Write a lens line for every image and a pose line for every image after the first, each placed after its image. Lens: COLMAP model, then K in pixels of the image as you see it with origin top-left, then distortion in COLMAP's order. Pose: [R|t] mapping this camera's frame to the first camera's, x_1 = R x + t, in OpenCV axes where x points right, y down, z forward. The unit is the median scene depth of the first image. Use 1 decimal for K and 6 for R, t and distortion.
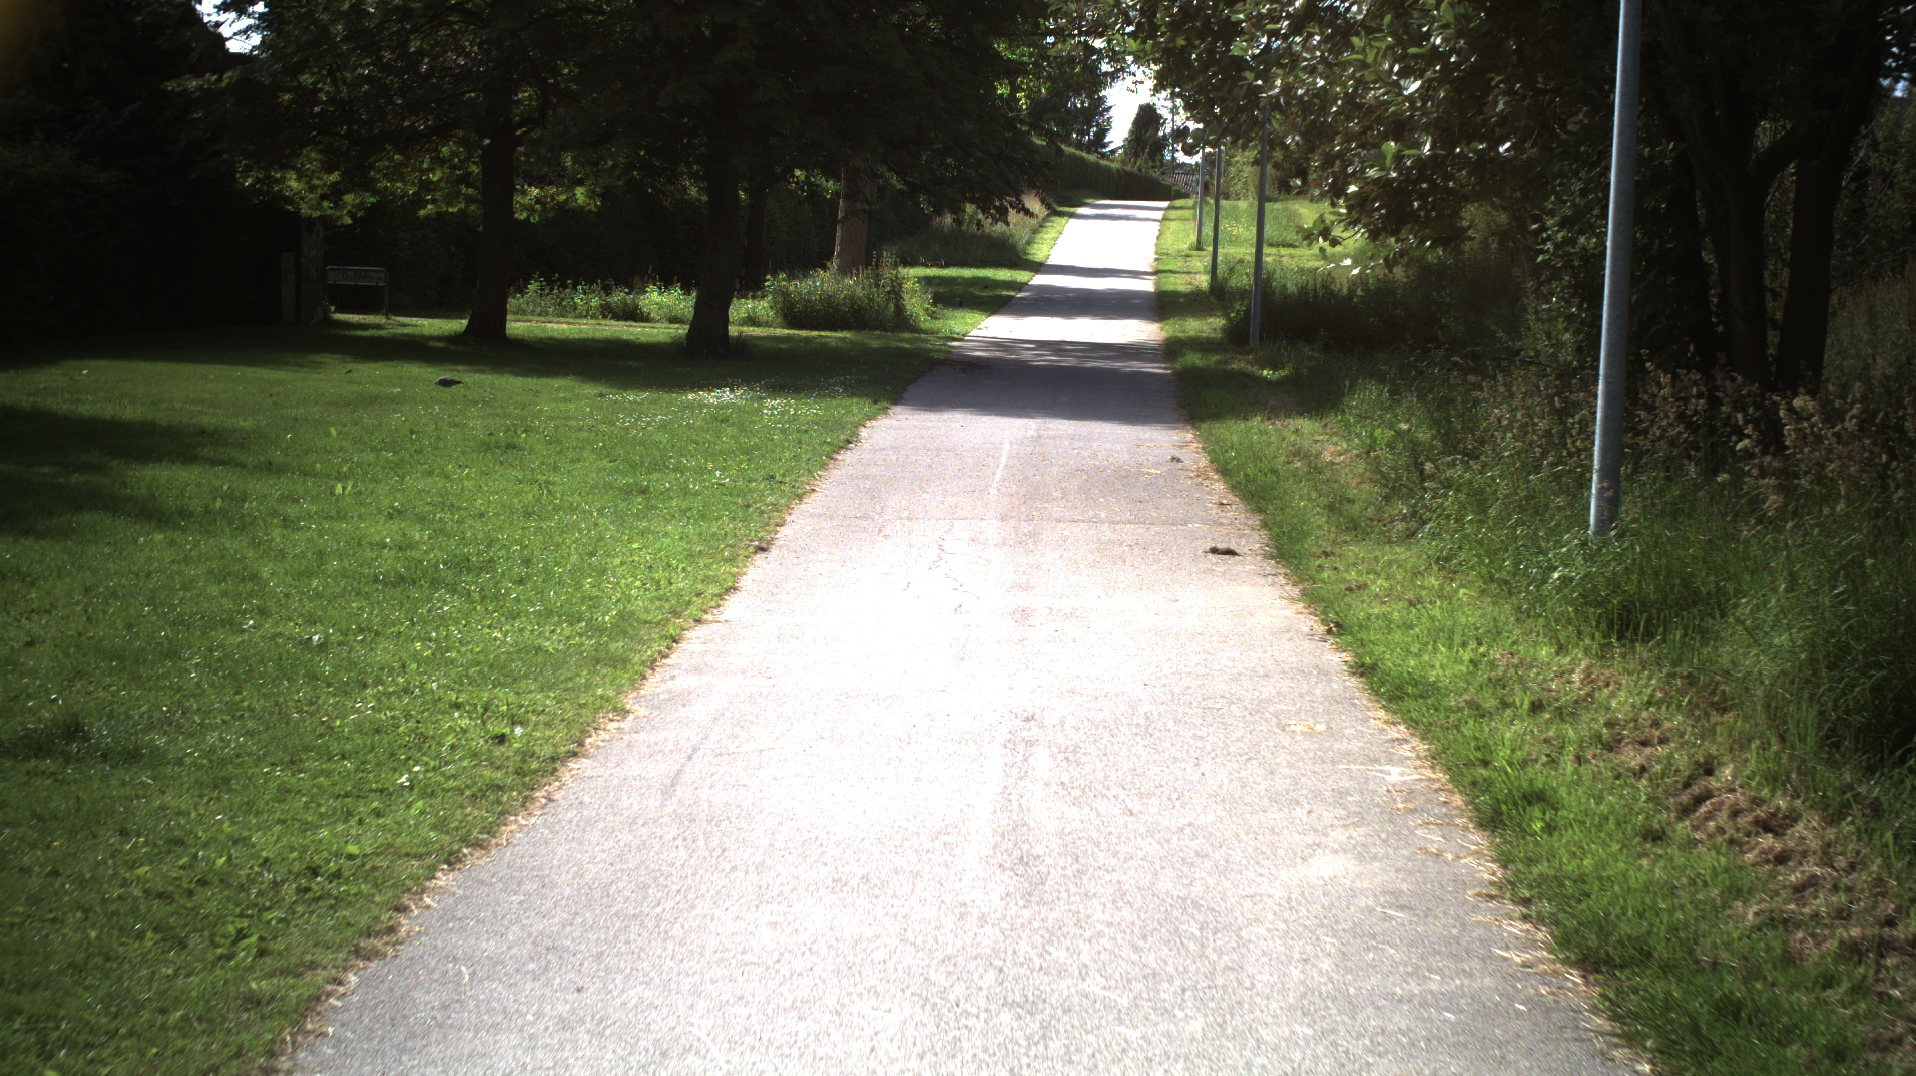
lens RADIAL K [[2811.9, 0, 958.0], [0, 2811.9, 538.0], [0, 0, 1]] dist [-0.316106, 0.636062]
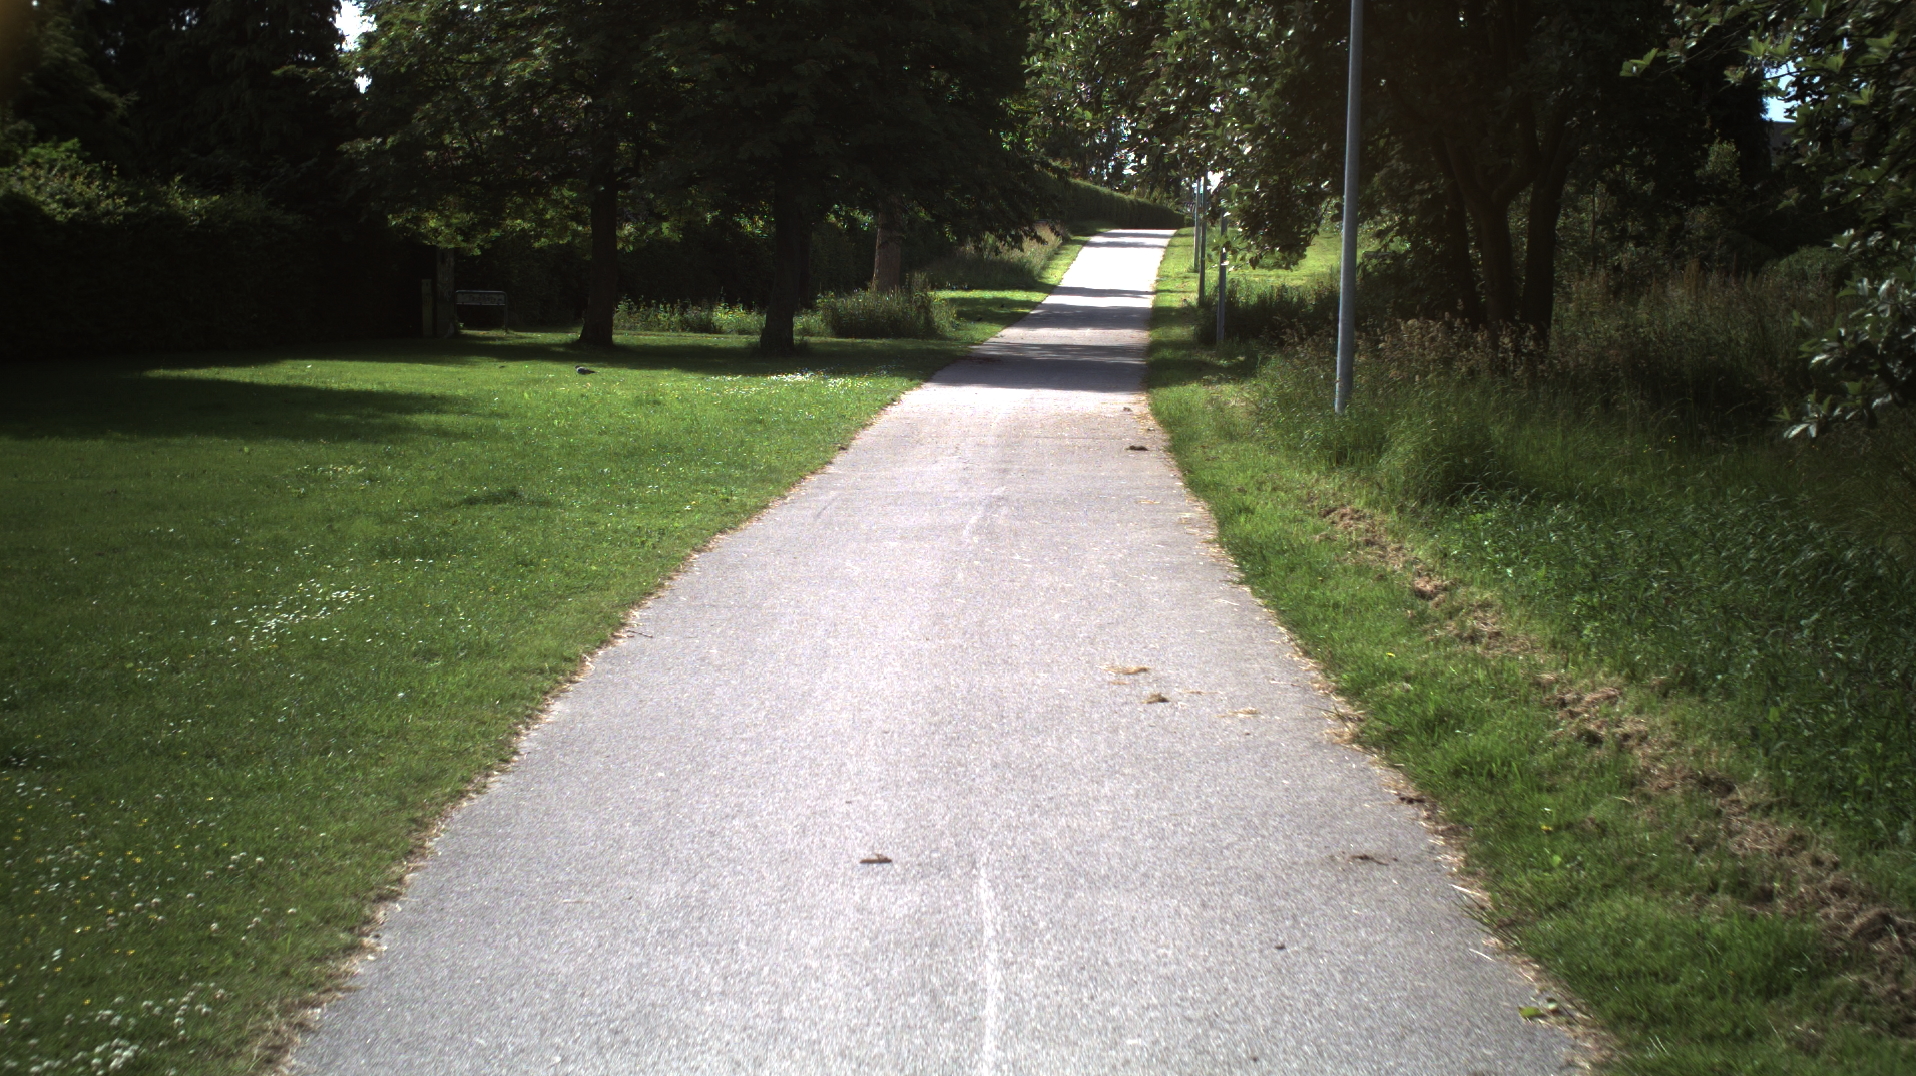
lens RADIAL K [[2811.9, 0, 958.0], [0, 2811.9, 538.0], [0, 0, 1]] dist [-0.316106, 0.636062]
pose [[0.999838, -0.013869, -0.011451, 0.004772], [0.013734, 0.999836, -0.011806, 0.029423], [0.011613, 0.011647, 0.999865, -0.228345]]
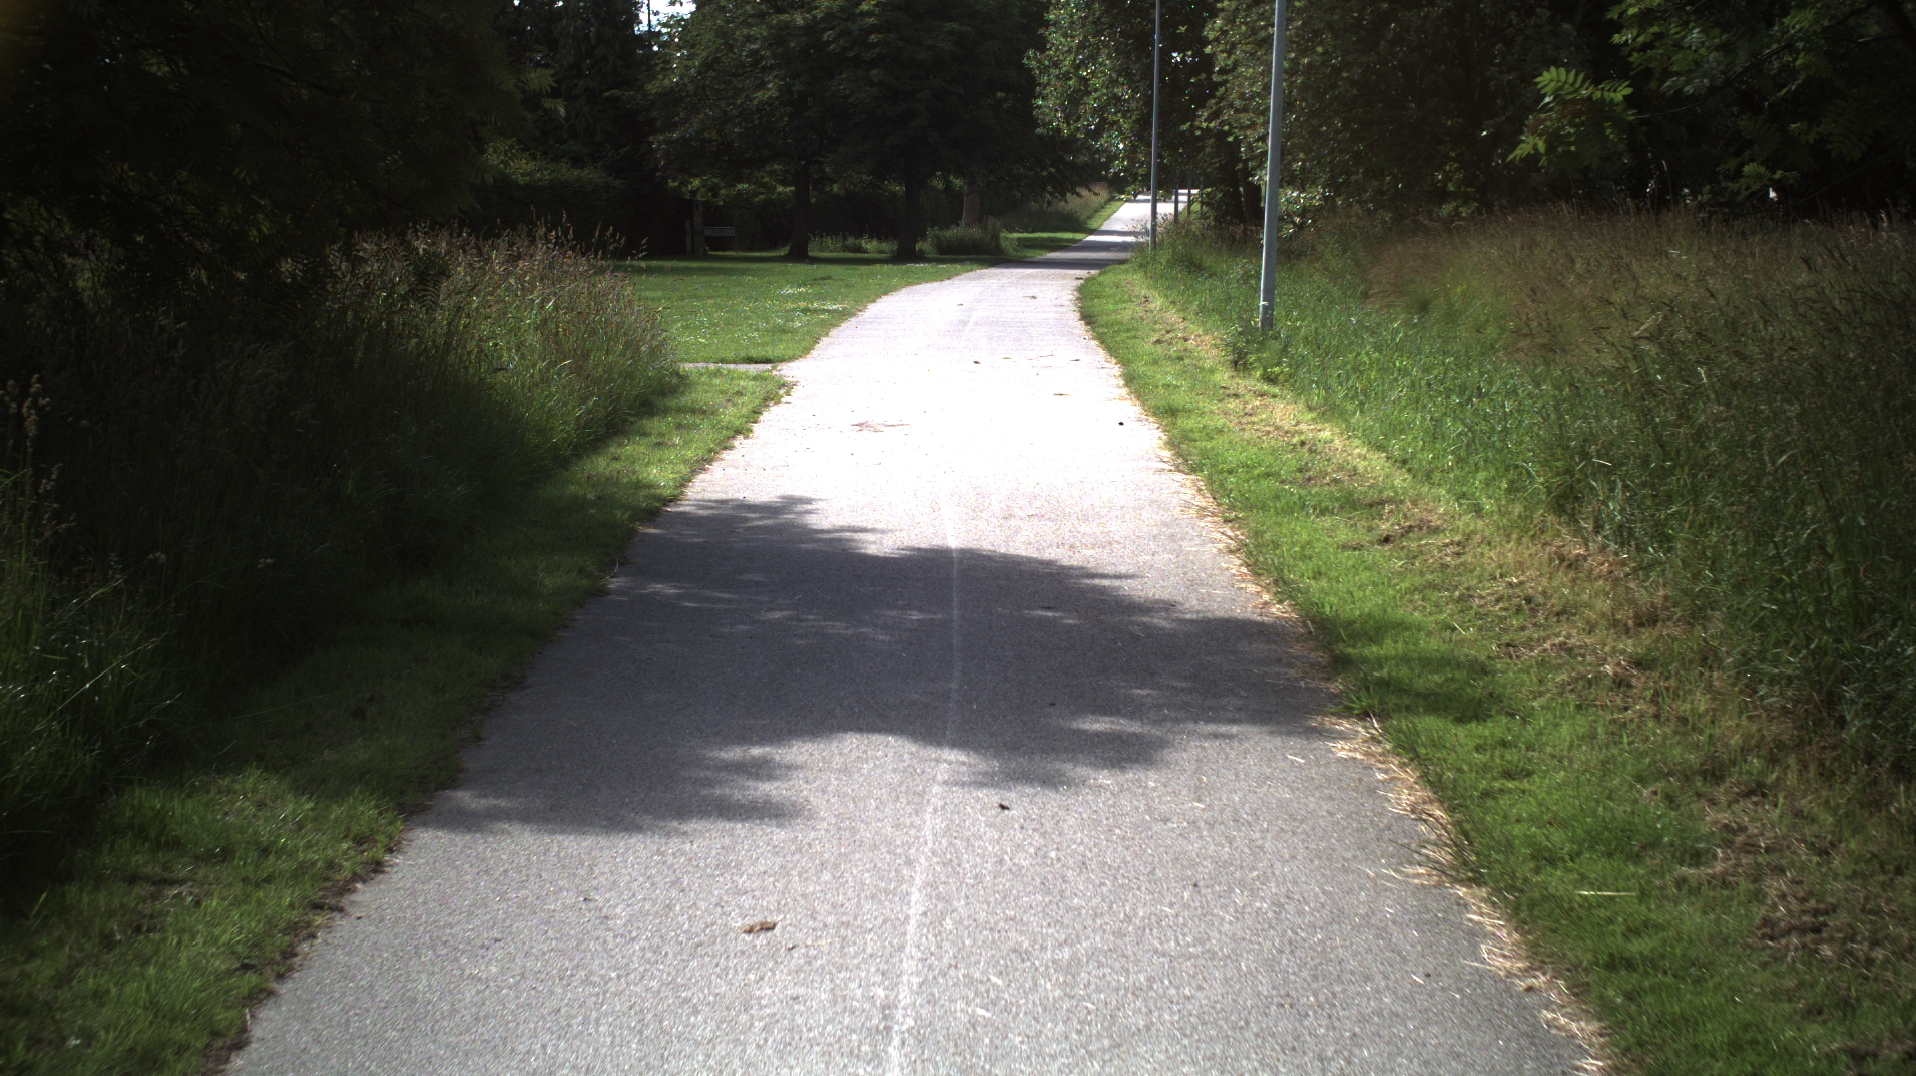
lens RADIAL K [[2811.9, 0, 958.0], [0, 2811.9, 538.0], [0, 0, 1]] dist [-0.316106, 0.636062]
pose [[0.998752, -0.021591, -0.045036, 0.037577], [0.021563, 0.999767, -0.001104, 0.134919], [0.045049, 0.000132, 0.998985, -1.020565]]
